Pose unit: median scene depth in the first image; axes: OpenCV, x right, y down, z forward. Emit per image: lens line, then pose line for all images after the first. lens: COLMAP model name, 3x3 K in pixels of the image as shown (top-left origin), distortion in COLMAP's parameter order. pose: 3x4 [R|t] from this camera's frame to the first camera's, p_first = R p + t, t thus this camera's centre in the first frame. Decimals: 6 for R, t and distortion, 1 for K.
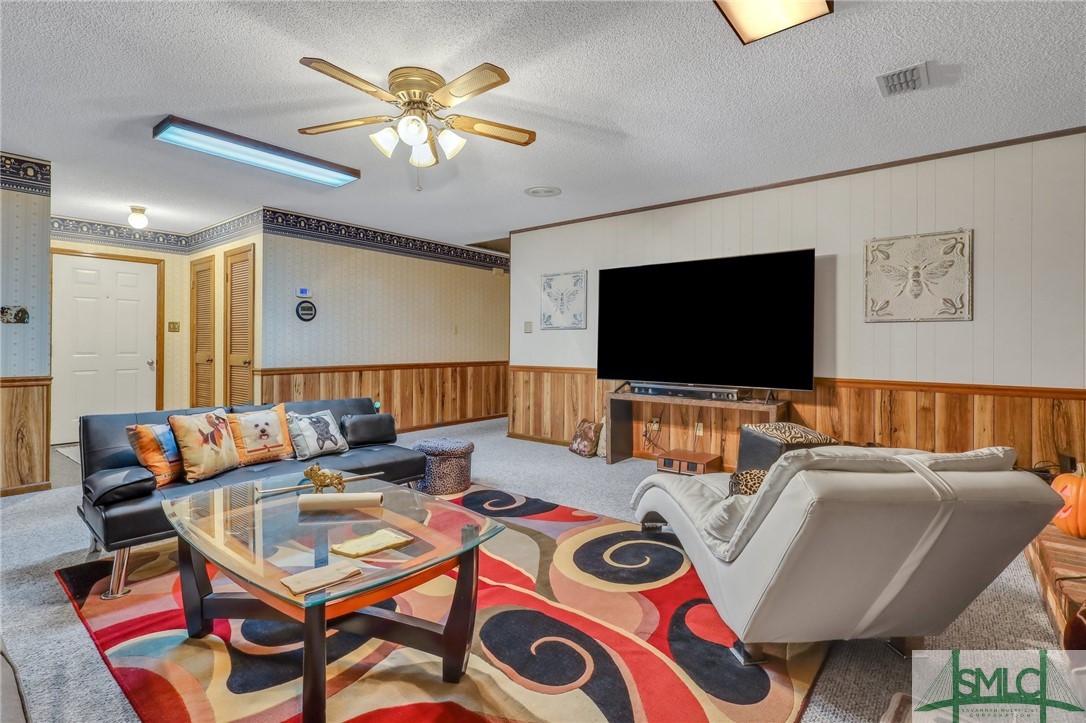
lens RADIAL K [[506.6, 0, 538.7], [0, 506.6, 350.3], [0, 0, 1]] dist [0.001336, -0.000140]
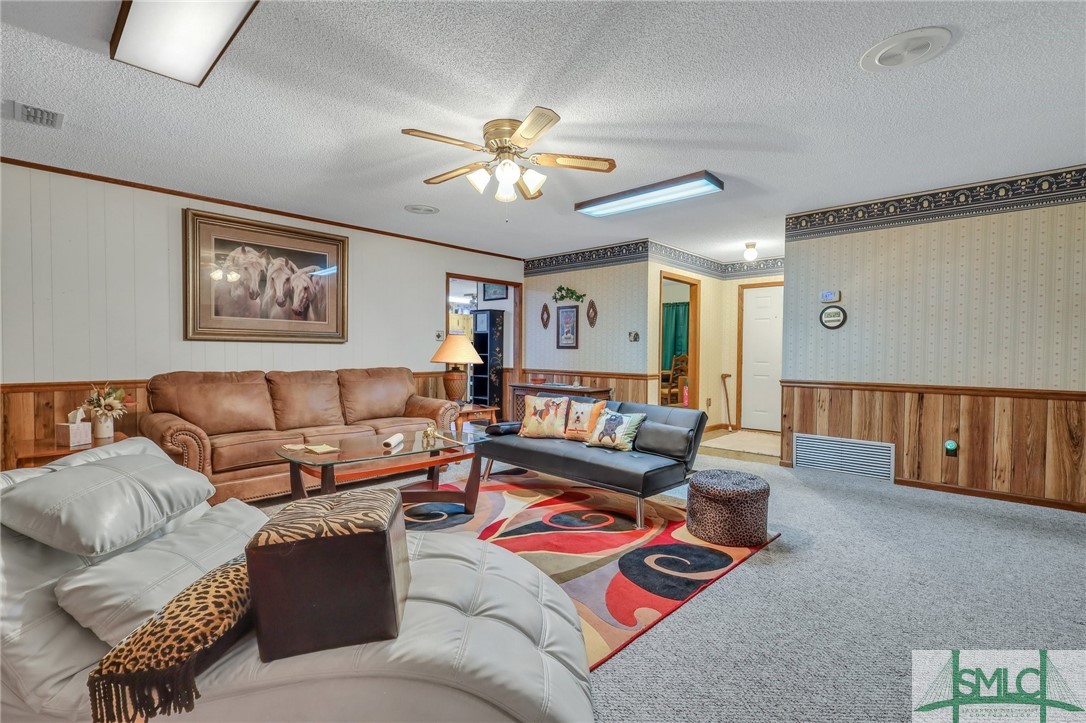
lens RADIAL K [[509.3, 0, 543.0], [0, 509.3, 361.5], [0, 0, 1]] dist [0.006935, 0.000460]
pose [[-0.075670, 0.013427, -0.997042, 0.469927], [-0.020978, 0.999667, 0.015054, -0.004396], [0.996912, 0.022055, -0.075363, 0.584125]]
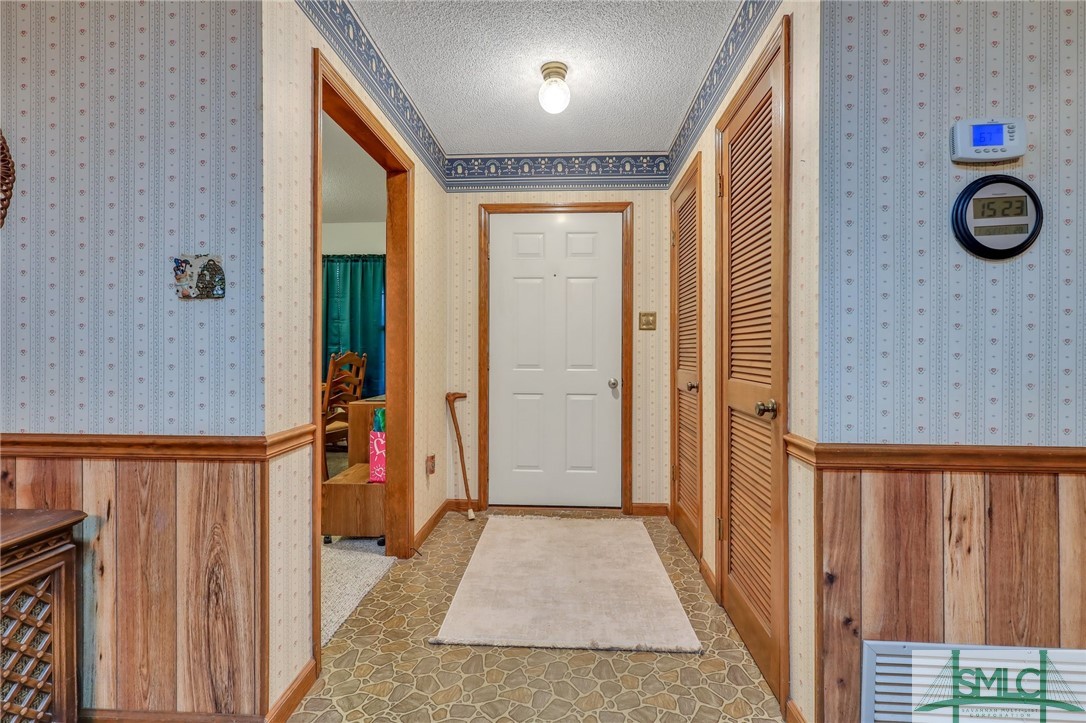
lens RADIAL K [[504.6, 0, 542.3], [0, 504.6, 346.4], [0, 0, 1]] dist [0.001933, 0.001041]
pose [[0.577510, -0.007494, -0.816349, -0.396560], [-0.010445, 0.999808, -0.016567, -0.009316], [0.816317, 0.018094, 0.577321, 0.698437]]
